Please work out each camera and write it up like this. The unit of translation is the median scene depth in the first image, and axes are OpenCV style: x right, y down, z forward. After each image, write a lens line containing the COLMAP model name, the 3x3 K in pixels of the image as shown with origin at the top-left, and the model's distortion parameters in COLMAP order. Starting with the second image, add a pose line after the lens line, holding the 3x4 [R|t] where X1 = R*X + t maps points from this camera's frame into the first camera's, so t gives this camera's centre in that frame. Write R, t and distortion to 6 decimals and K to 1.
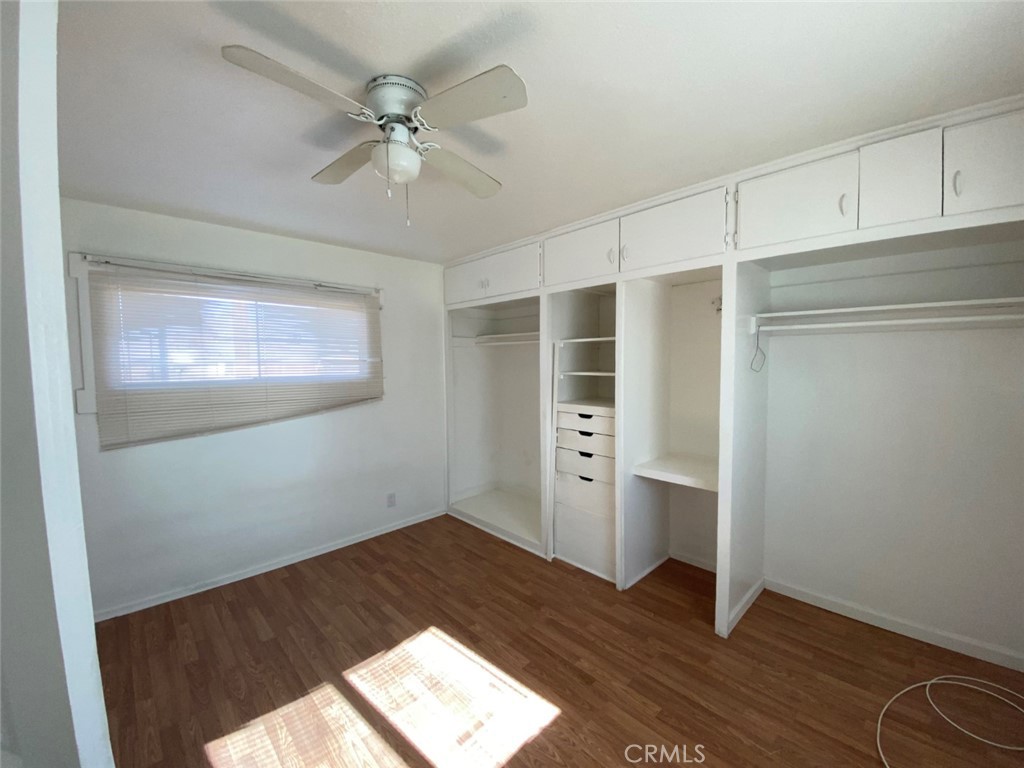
lens RADIAL K [[412.9, 0, 512.0], [0, 412.9, 384.0], [0, 0, 1]] dist [0.039638, -0.032361]
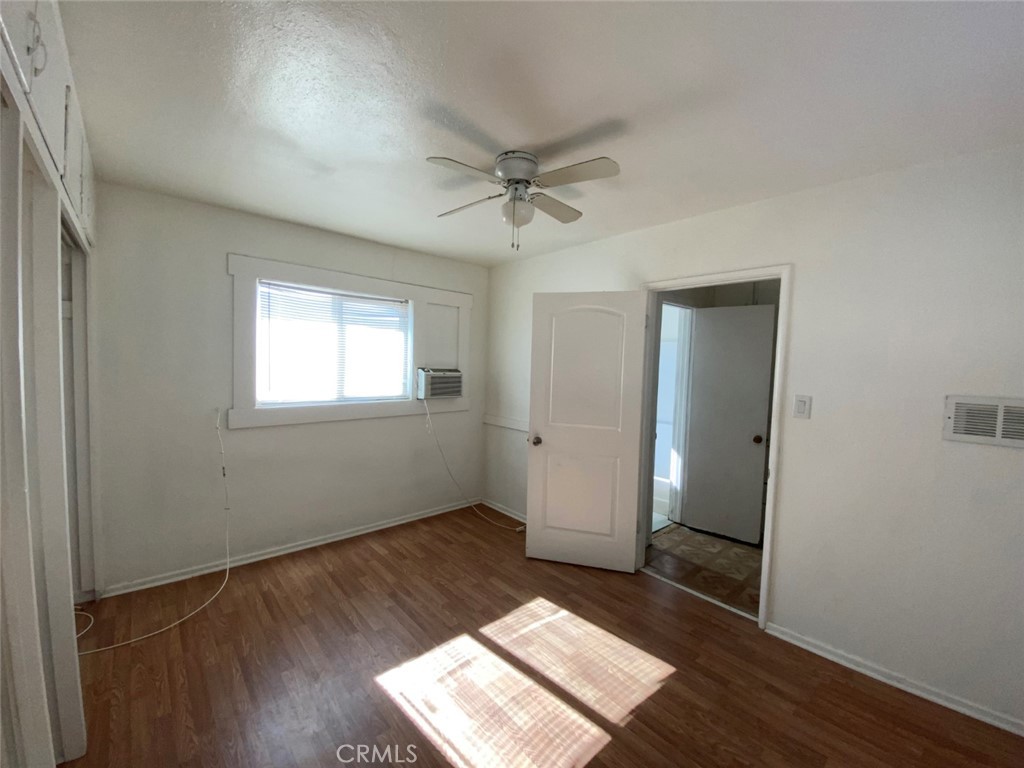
lens RADIAL K [[412.9, 0, 512.0], [0, 412.9, 384.0], [0, 0, 1]] dist [0.039638, -0.032361]
pose [[-0.999186, -0.018451, 0.035877, -0.162573], [-0.014223, 0.993296, 0.114723, -0.058613], [-0.037753, 0.114119, -0.992749, 1.227226]]
